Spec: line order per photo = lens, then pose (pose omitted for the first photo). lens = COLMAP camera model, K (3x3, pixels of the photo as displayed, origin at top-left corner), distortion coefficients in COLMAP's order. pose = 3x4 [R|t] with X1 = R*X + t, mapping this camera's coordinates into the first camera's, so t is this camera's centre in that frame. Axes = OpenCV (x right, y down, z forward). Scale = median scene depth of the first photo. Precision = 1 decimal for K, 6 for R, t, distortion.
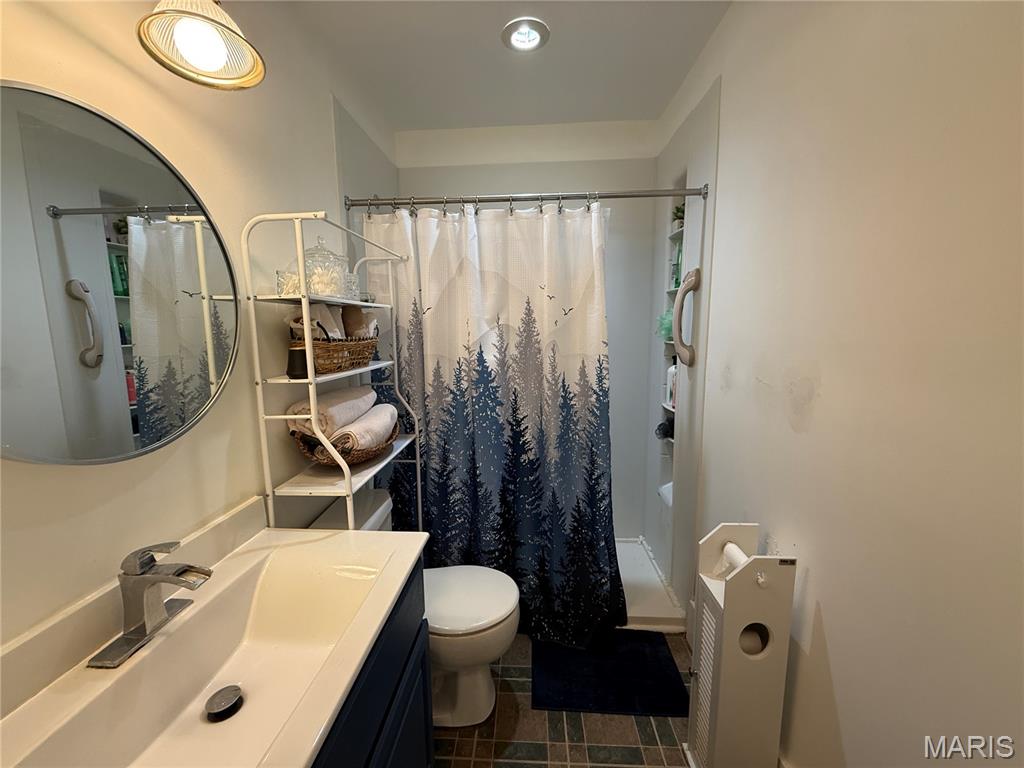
lens RADIAL K [[407.3, 0, 508.9], [0, 407.3, 383.6], [0, 0, 1]] dist [-0.000122, -0.000169]
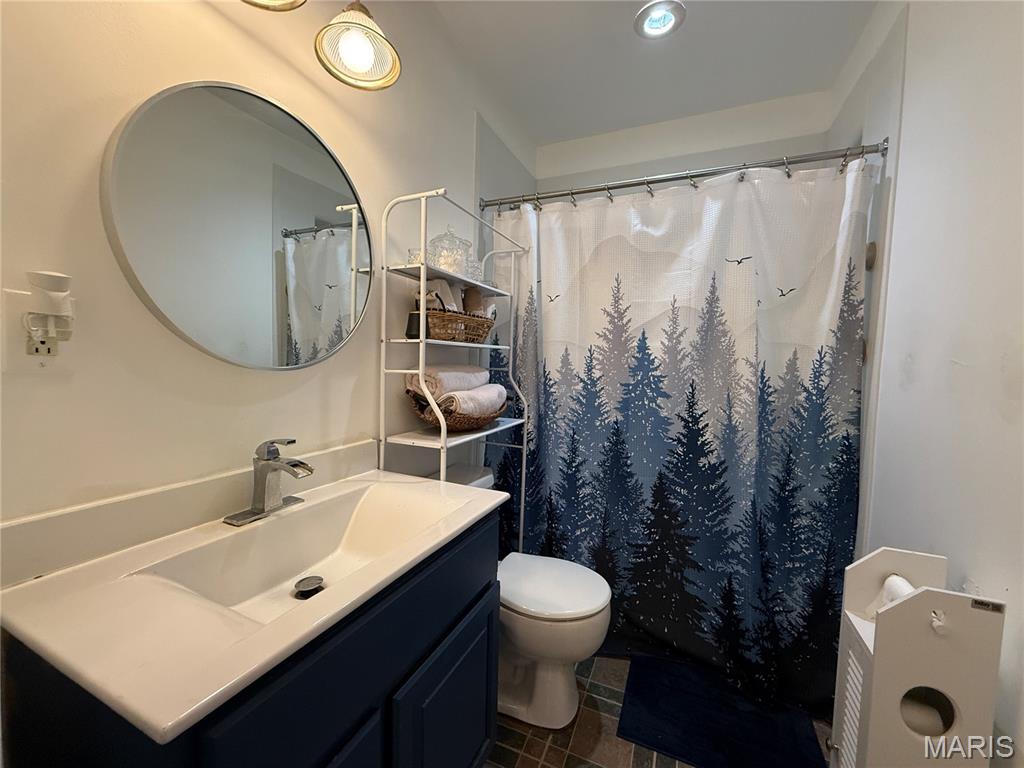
lens RADIAL K [[408.8, 0, 510.2], [0, 408.8, 383.6], [0, 0, 1]] dist [-0.000646, 0.000000]
pose [[0.936917, 0.058085, -0.344692, 0.123092], [-0.085655, 0.994183, -0.065289, 0.152565], [0.338895, 0.090695, 0.936443, 0.039273]]
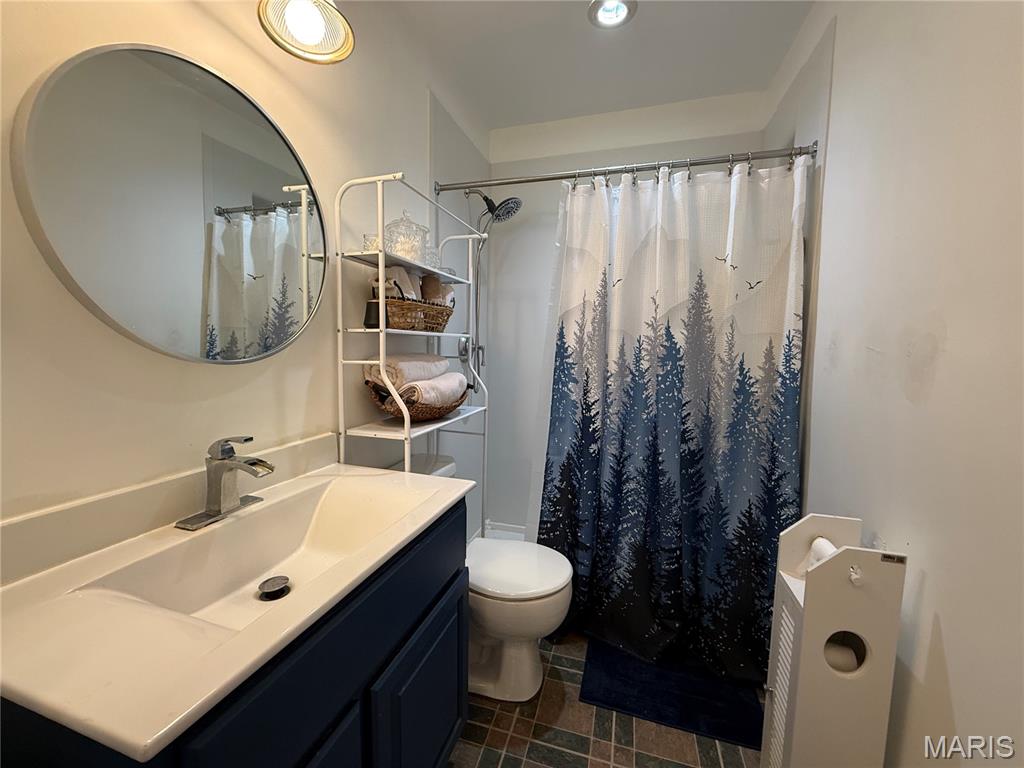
lens RADIAL K [[408.8, 0, 510.2], [0, 408.8, 383.6], [0, 0, 1]] dist [-0.000646, 0.000000]
pose [[0.971663, 0.052469, -0.230473, 0.098349], [-0.062743, 0.997326, -0.037473, 0.145146], [0.227890, 0.050871, 0.972357, 0.020394]]
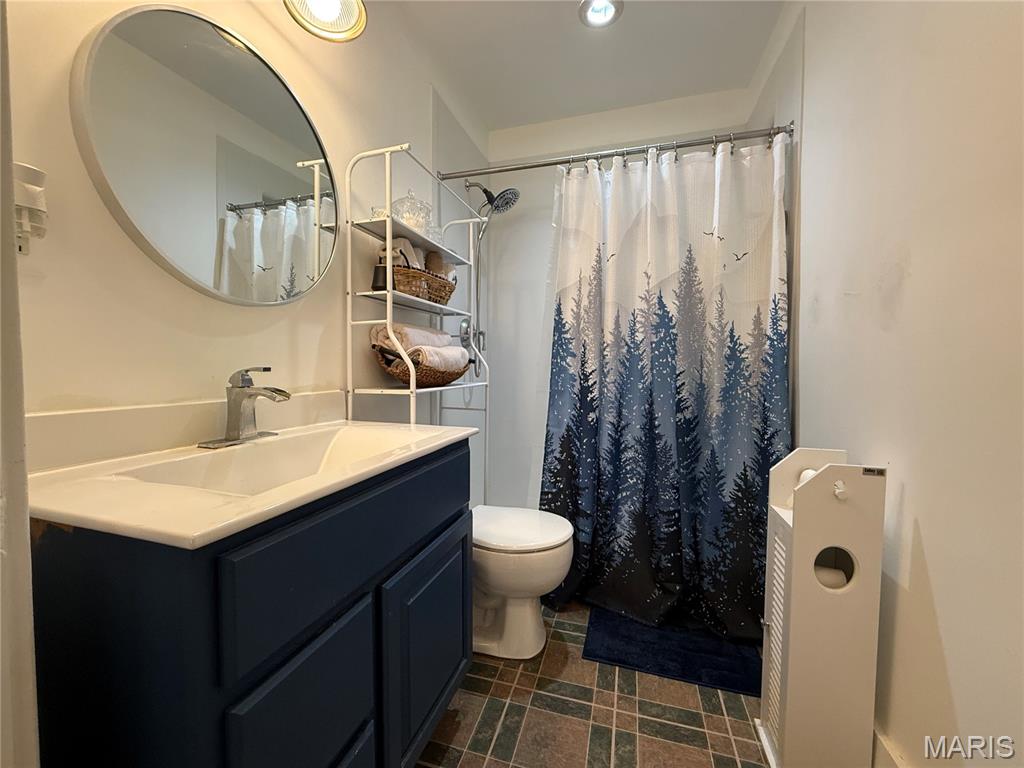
lens RADIAL K [[408.8, 0, 510.2], [0, 408.8, 383.6], [0, 0, 1]] dist [-0.000646, 0.000000]
pose [[0.971957, 0.030538, -0.233169, 0.116799], [-0.051710, 0.995018, -0.085231, 0.311953], [0.229404, 0.094898, 0.968694, -0.018461]]
